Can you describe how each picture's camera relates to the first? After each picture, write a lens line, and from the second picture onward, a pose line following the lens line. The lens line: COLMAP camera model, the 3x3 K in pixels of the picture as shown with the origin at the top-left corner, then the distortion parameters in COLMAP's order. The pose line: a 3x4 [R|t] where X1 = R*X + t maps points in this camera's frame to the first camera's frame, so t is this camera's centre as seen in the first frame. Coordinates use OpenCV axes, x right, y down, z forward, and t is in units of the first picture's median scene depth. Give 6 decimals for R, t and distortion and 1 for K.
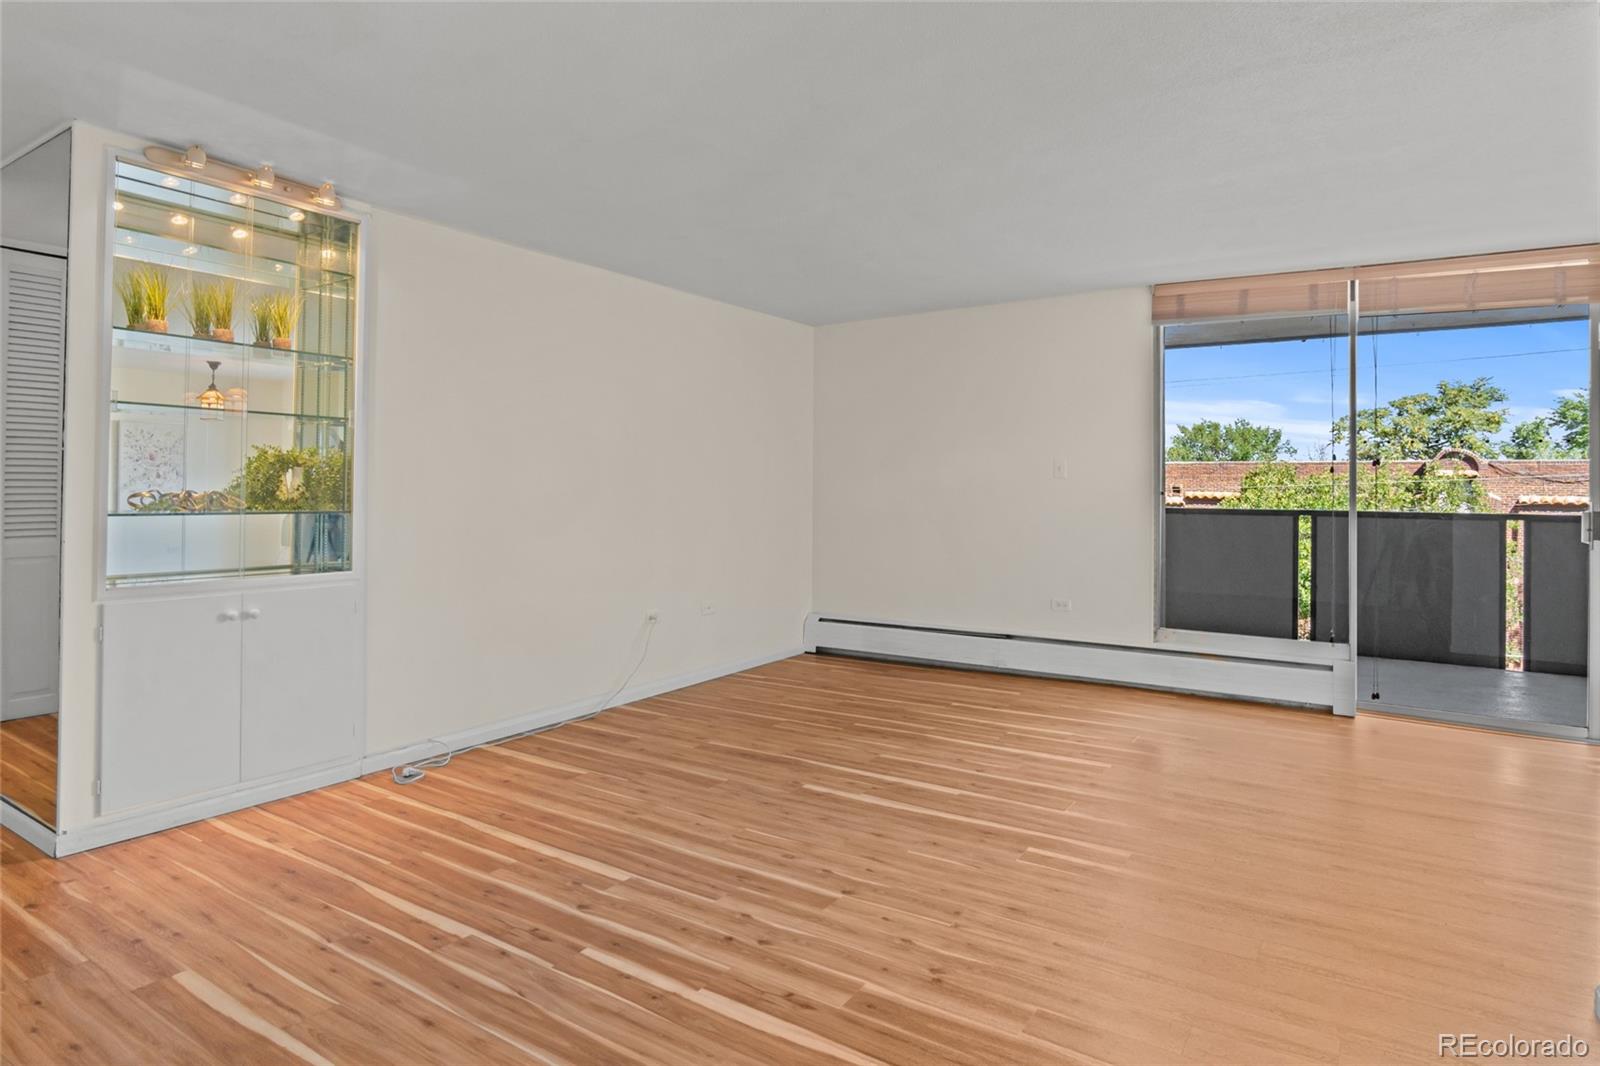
lens RADIAL K [[877.9, 0, 772.6], [0, 877.9, 502.6], [0, 0, 1]] dist [-0.034763, 0.010042]
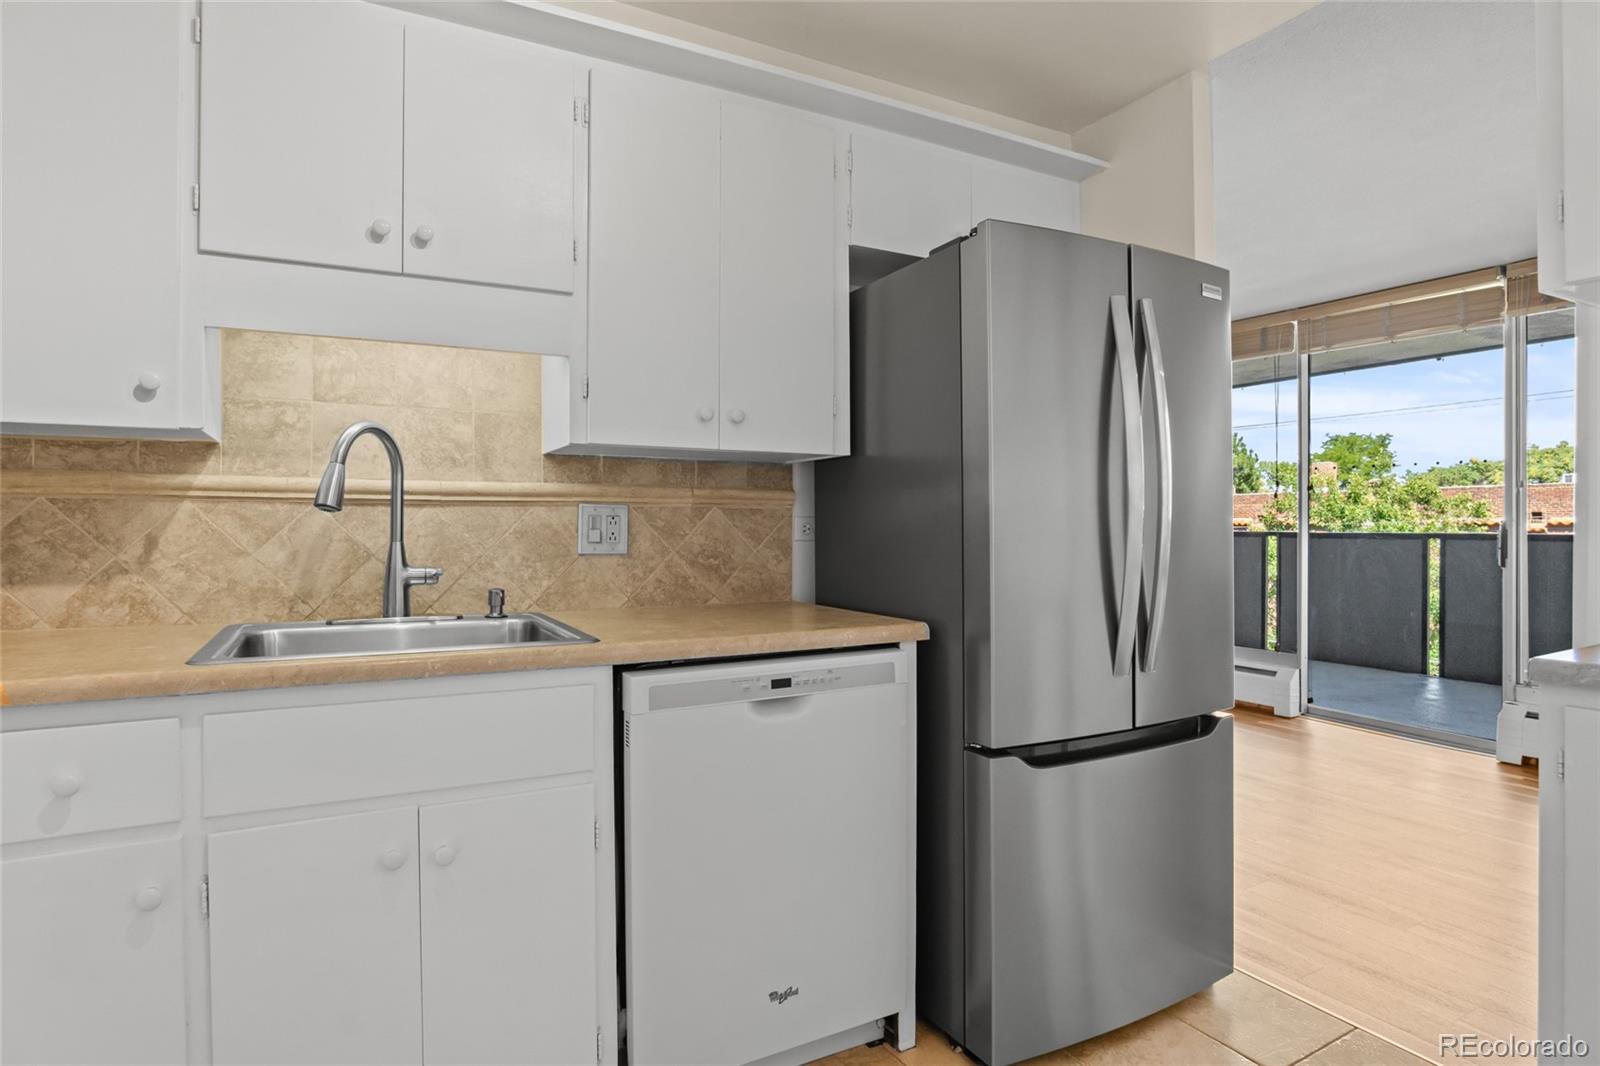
lens RADIAL K [[877.9, 0, 804.8], [0, 877.9, 525.4], [0, 0, 1]] dist [-0.034763, 0.010042]
pose [[0.892582, -0.009693, -0.450781, 0.831706], [0.003886, 0.999897, -0.013805, 0.019663], [0.450869, 0.010571, 0.892528, -0.356775]]
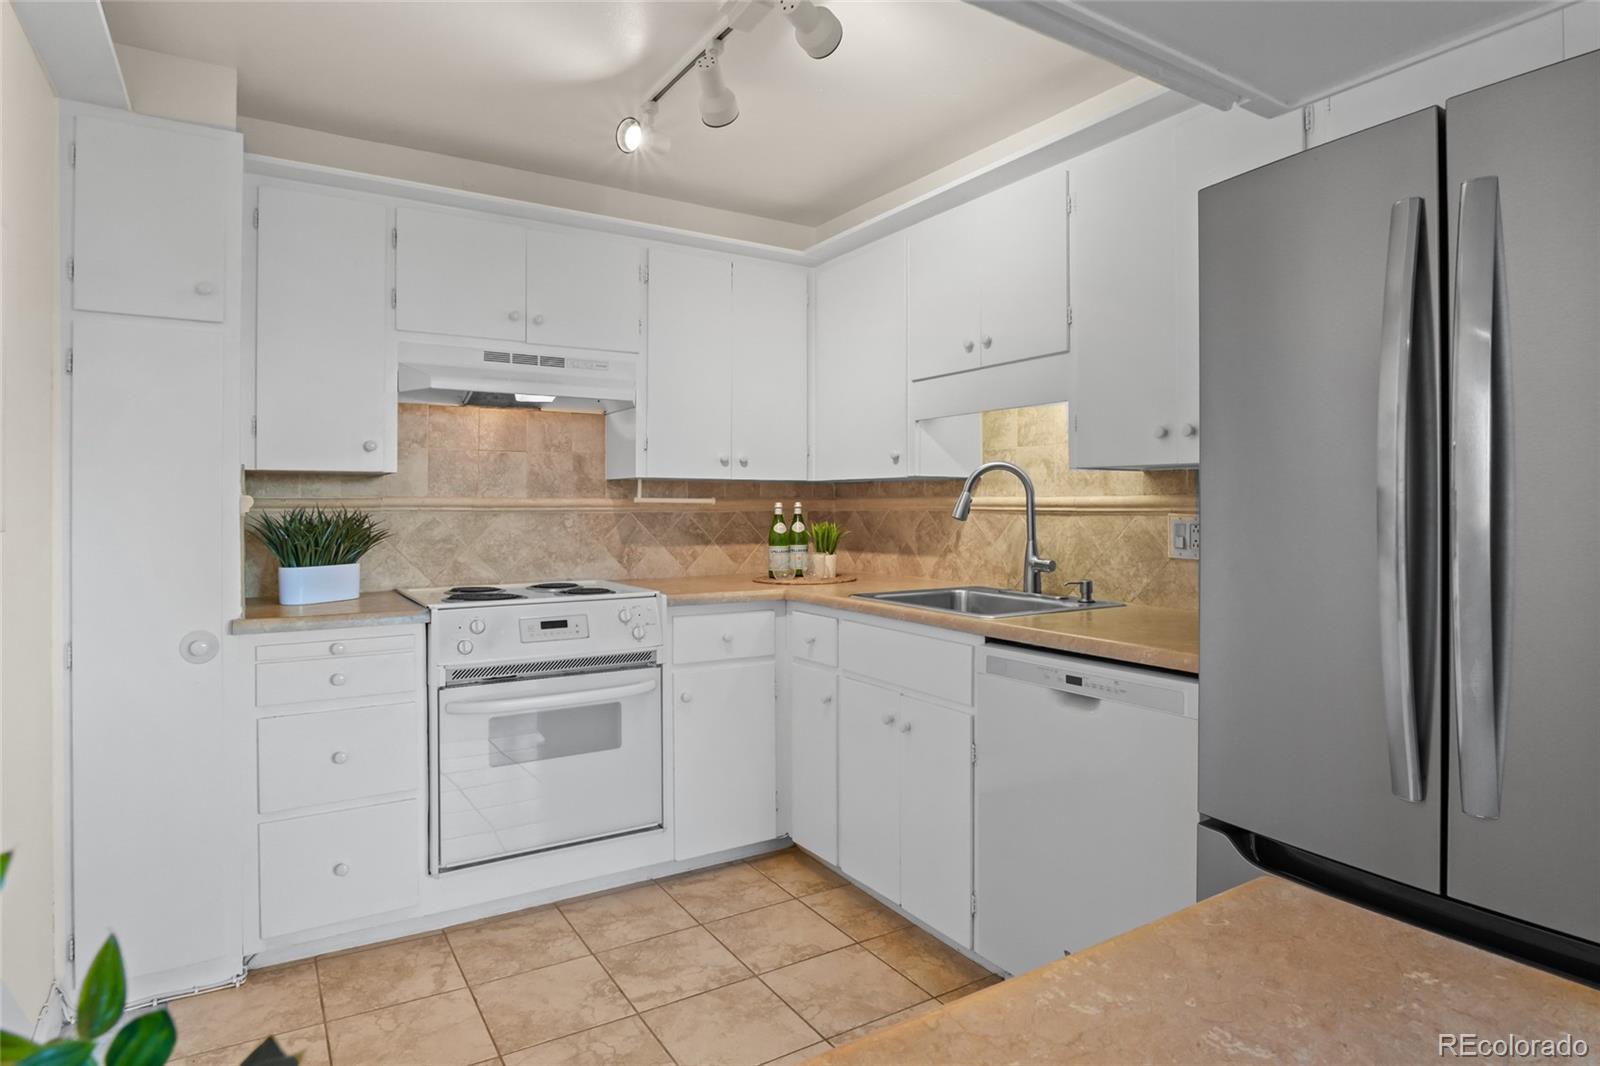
lens RADIAL K [[877.9, 0, 799.7], [0, 877.9, 500.7], [0, 0, 1]] dist [-0.034763, 0.010042]
pose [[-0.395605, -0.017562, -0.918253, 1.200615], [-0.017761, 0.999776, -0.011469, -0.003725], [0.918249, 0.011772, -0.395829, 0.177467]]
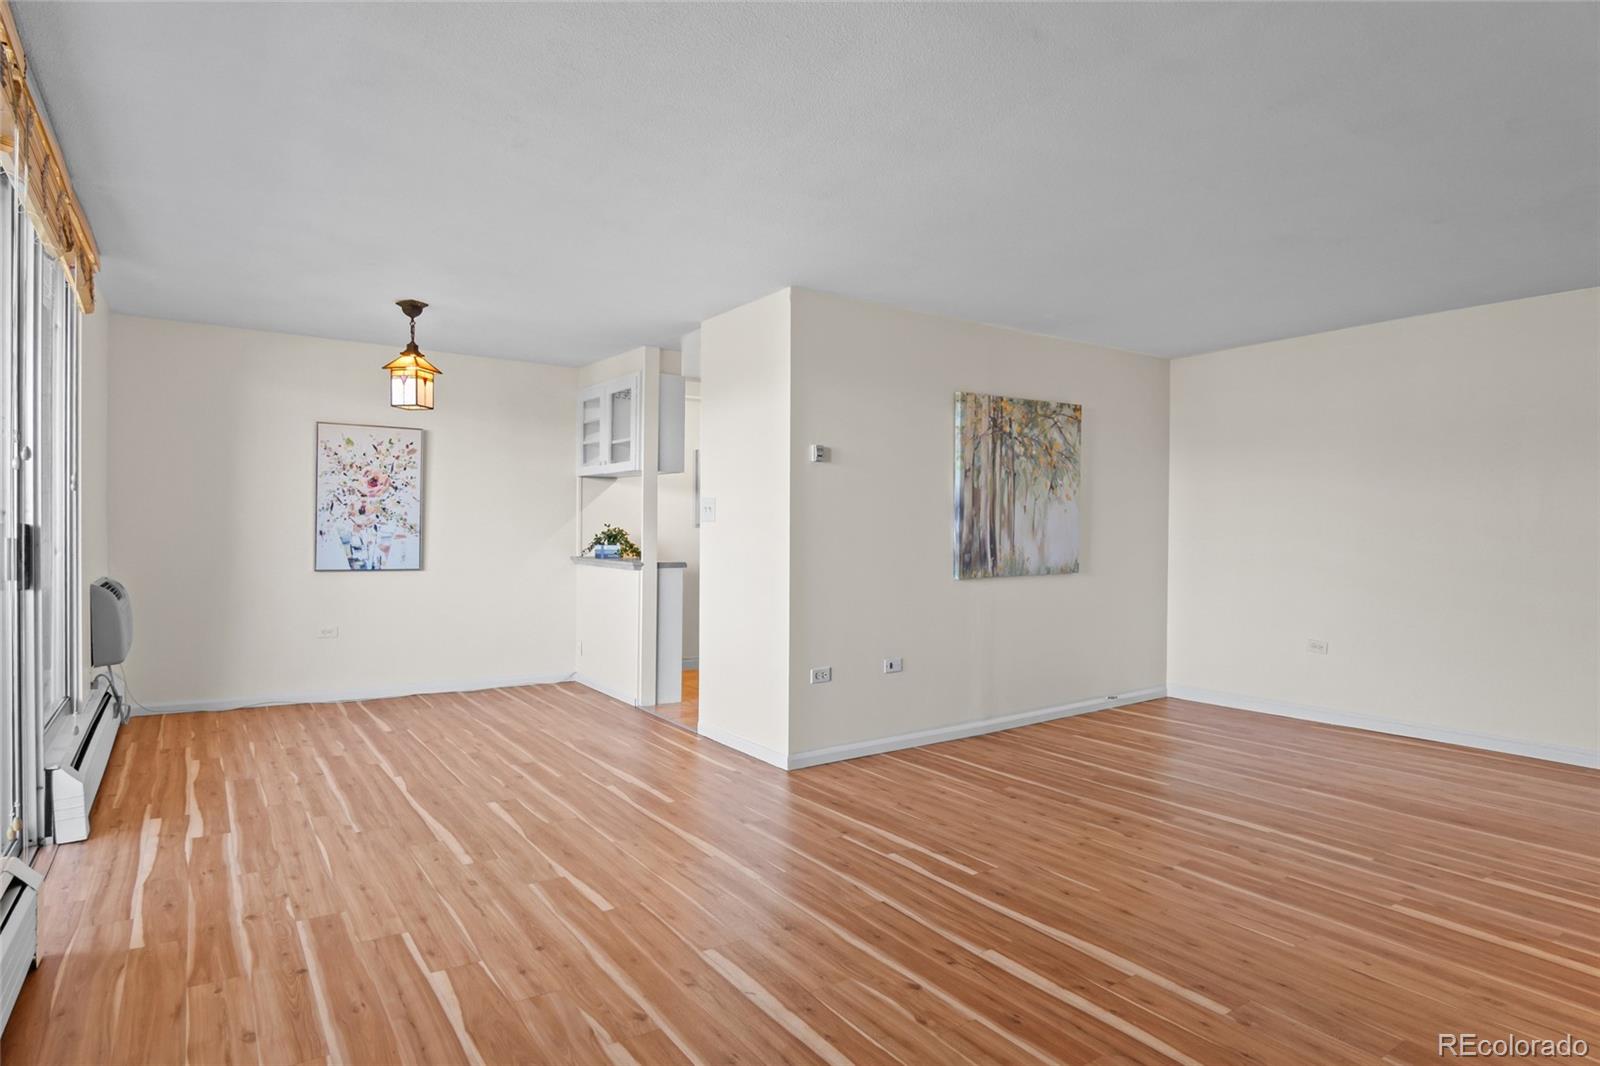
lens RADIAL K [[877.9, 0, 800.0], [0, 877.9, 542.5], [0, 0, 1]] dist [-0.034763, 0.010042]
pose [[-0.937738, -0.026222, 0.346351, 0.125843], [-0.015275, 0.999295, 0.034300, -0.022530], [-0.347006, 0.026874, -0.937478, 1.806756]]
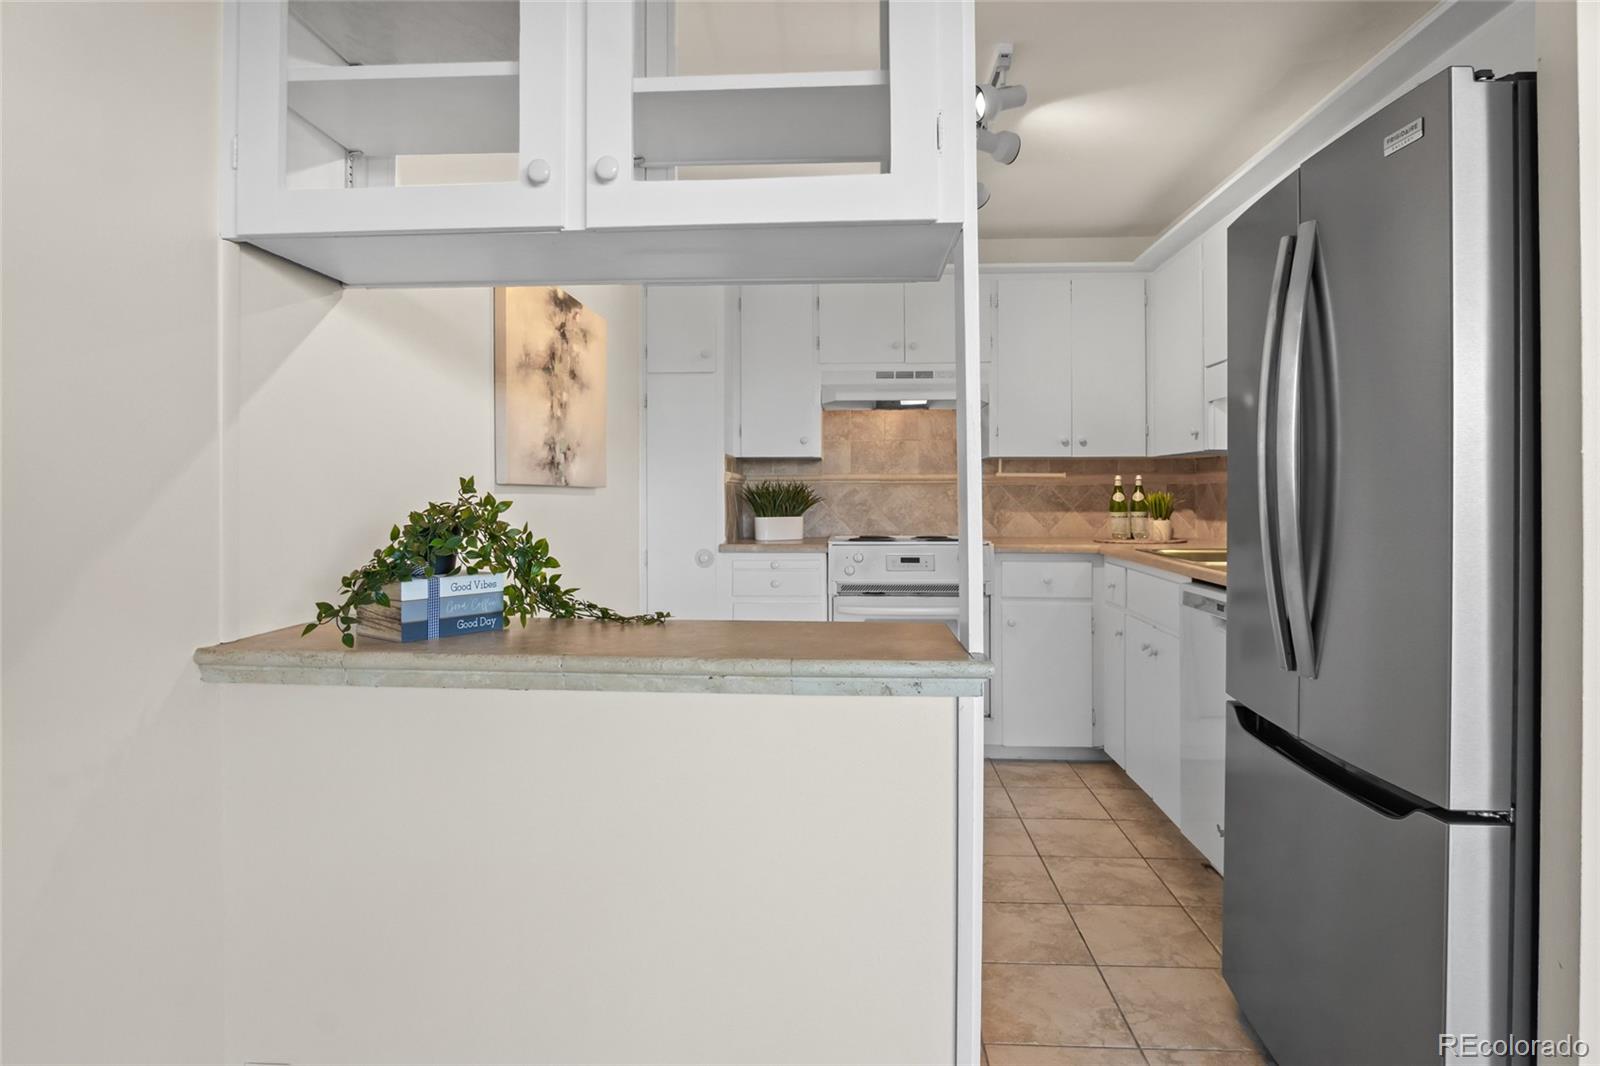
lens RADIAL K [[877.9, 0, 793.5], [0, 877.9, 488.8], [0, 0, 1]] dist [-0.034763, 0.010042]
pose [[-0.857747, -0.013679, -0.513889, 1.278033], [-0.016522, 0.999863, 0.000962, 0.012152], [0.513806, 0.009316, -0.857856, 0.568557]]
